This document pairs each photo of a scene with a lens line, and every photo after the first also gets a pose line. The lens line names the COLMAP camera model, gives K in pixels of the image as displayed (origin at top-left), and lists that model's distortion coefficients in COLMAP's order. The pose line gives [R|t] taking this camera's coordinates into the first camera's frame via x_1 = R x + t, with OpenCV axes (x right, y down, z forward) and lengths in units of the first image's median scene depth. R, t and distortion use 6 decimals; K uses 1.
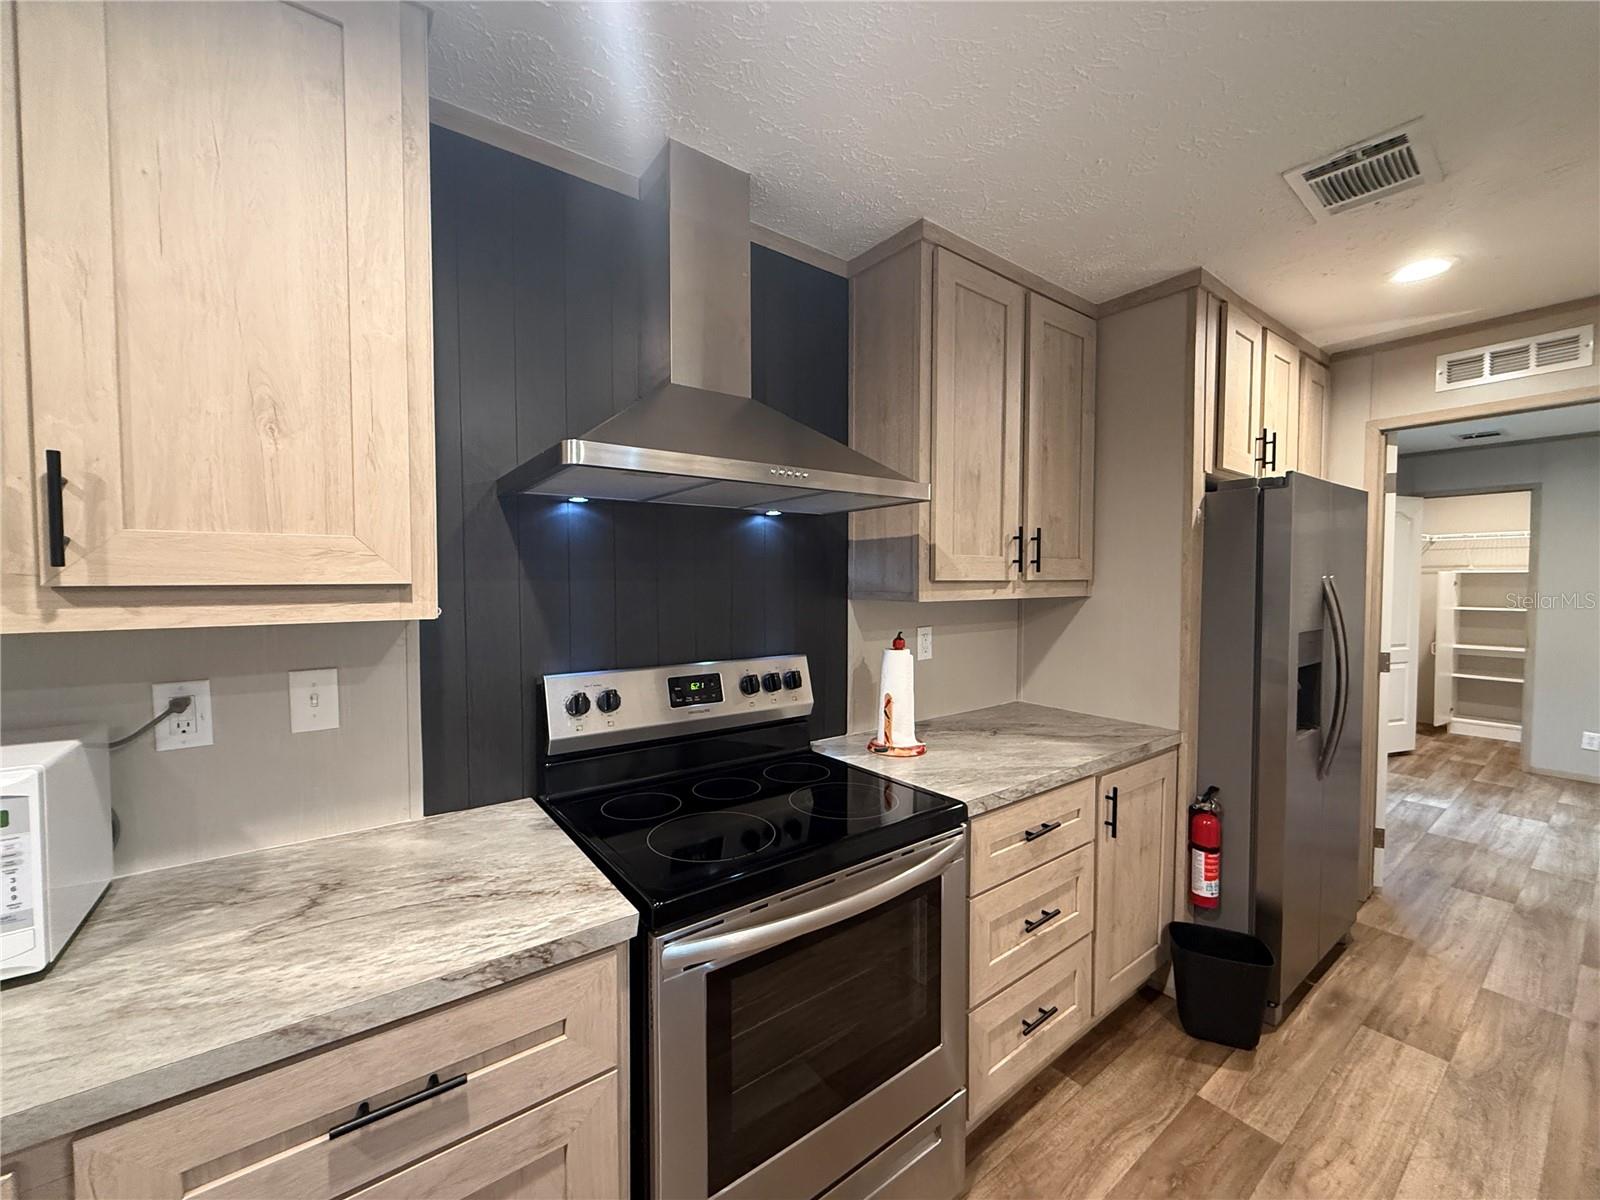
lens RADIAL K [[636.4, 0, 795.6], [0, 636.4, 603.2], [0, 0, 1]] dist [-0.000541, 0.000114]
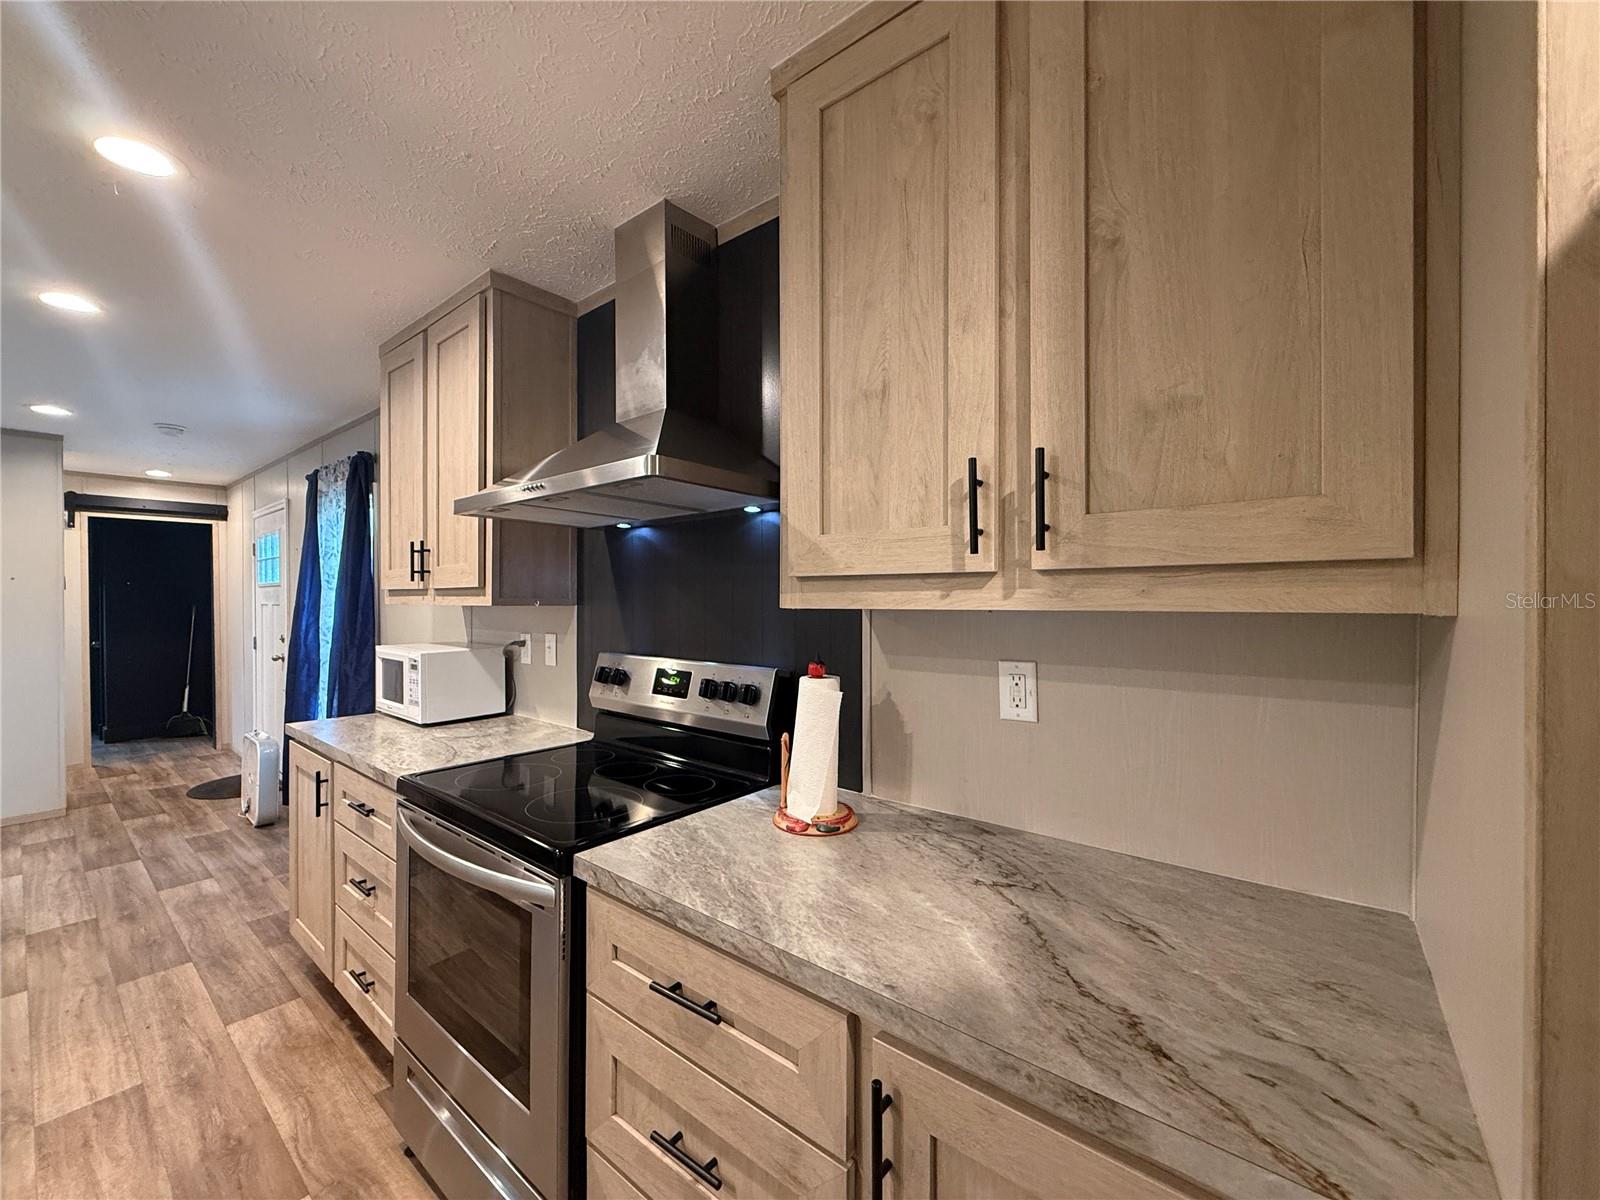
lens RADIAL K [[636.4, 0, 795.6], [0, 636.4, 603.2], [0, 0, 1]] dist [-0.000541, 0.000114]
pose [[0.246372, 0.006139, -0.969156, 0.876313], [-0.037316, 0.999299, -0.003156, -0.005783], [0.968457, 0.036942, 0.246428, 0.846309]]
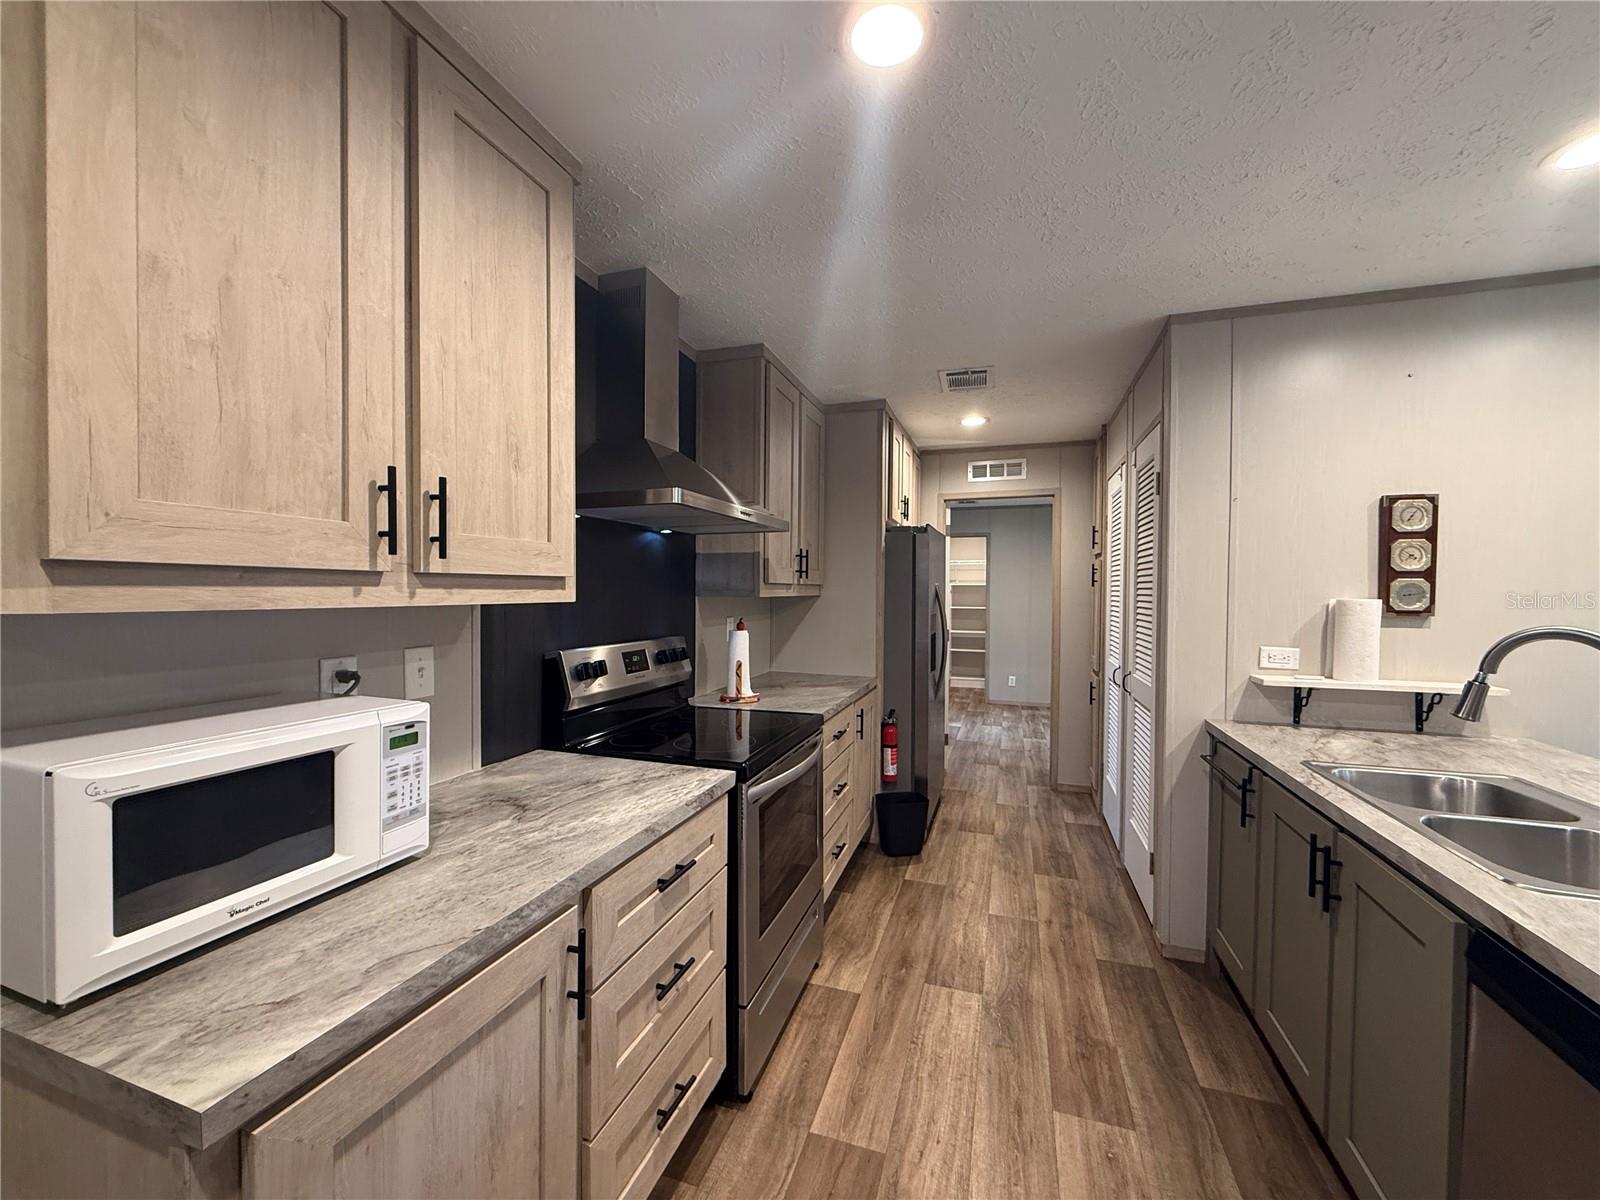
lens RADIAL K [[636.4, 0, 795.6], [0, 636.4, 603.2], [0, 0, 1]] dist [-0.000541, 0.000114]
pose [[0.823441, -0.005562, 0.567374, -0.584359], [0.014441, 0.999833, -0.011156, 0.030694], [-0.567217, 0.017380, 0.823385, -0.272965]]
